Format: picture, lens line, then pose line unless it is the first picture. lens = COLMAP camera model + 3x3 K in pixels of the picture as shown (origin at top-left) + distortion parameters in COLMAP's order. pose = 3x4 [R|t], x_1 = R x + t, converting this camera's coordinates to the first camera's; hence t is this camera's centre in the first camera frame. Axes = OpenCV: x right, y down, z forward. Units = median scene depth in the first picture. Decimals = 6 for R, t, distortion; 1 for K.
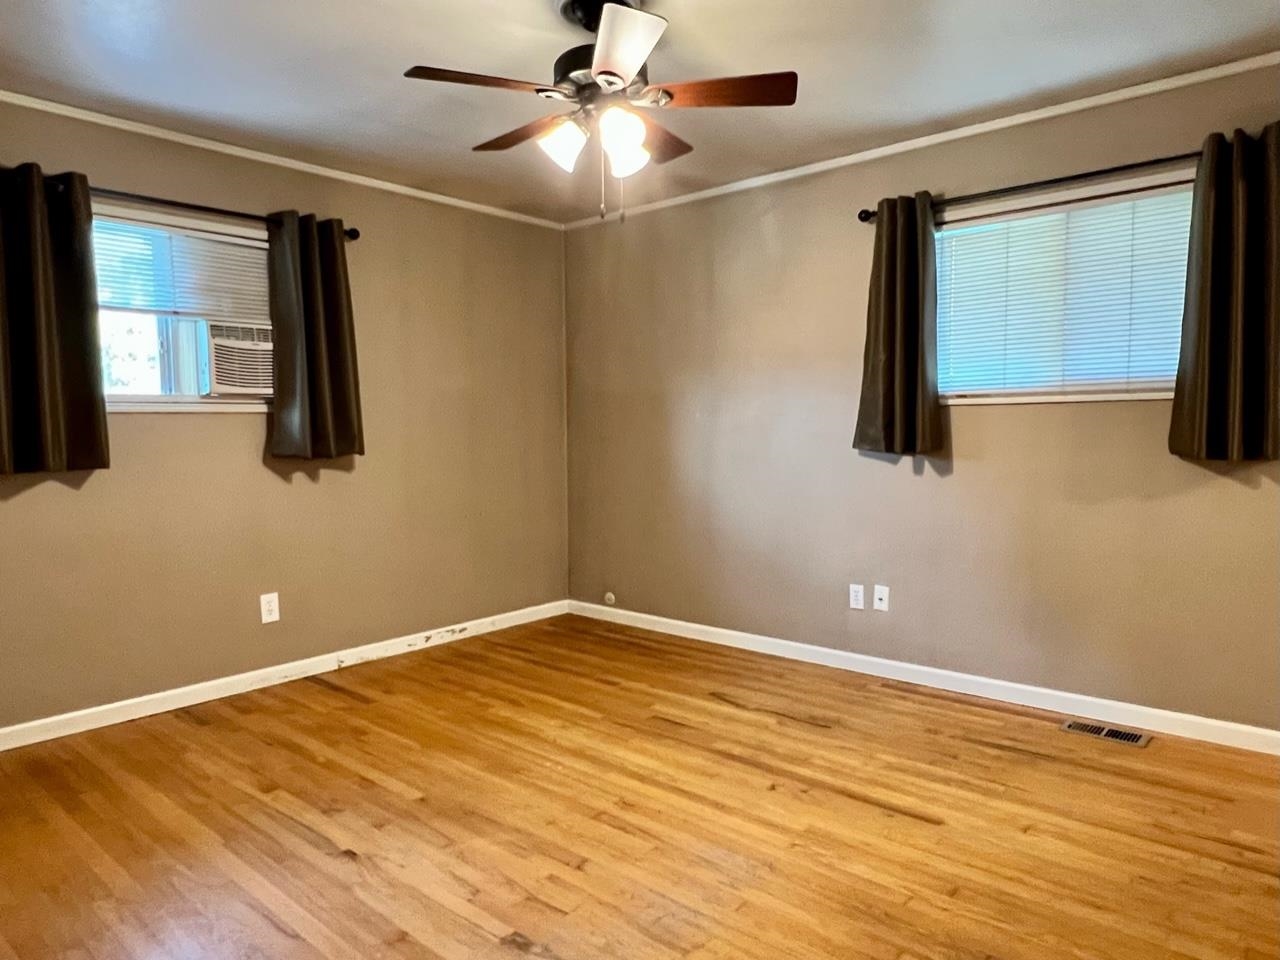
lens RADIAL K [[817.3, 0, 629.1], [0, 817.3, 479.1], [0, 0, 1]] dist [-0.000381, 0.001481]
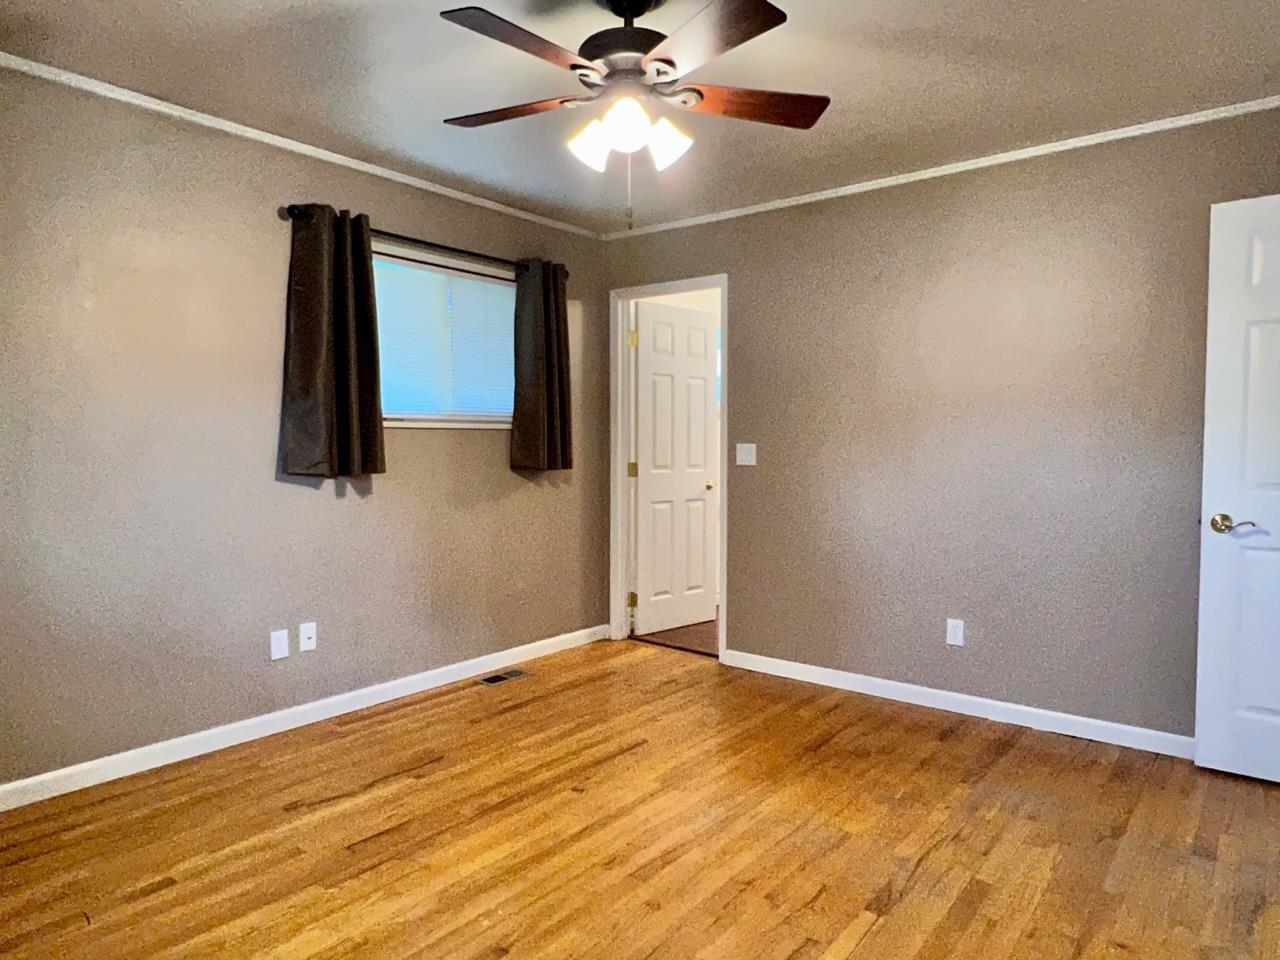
lens RADIAL K [[817.3, 0, 629.1], [0, 817.3, 479.1], [0, 0, 1]] dist [-0.000381, 0.001481]
pose [[-0.040545, -0.035496, 0.998547, -0.717942], [0.063011, 0.997289, 0.038010, -0.048593], [-0.997189, 0.064460, -0.038198, 0.790453]]
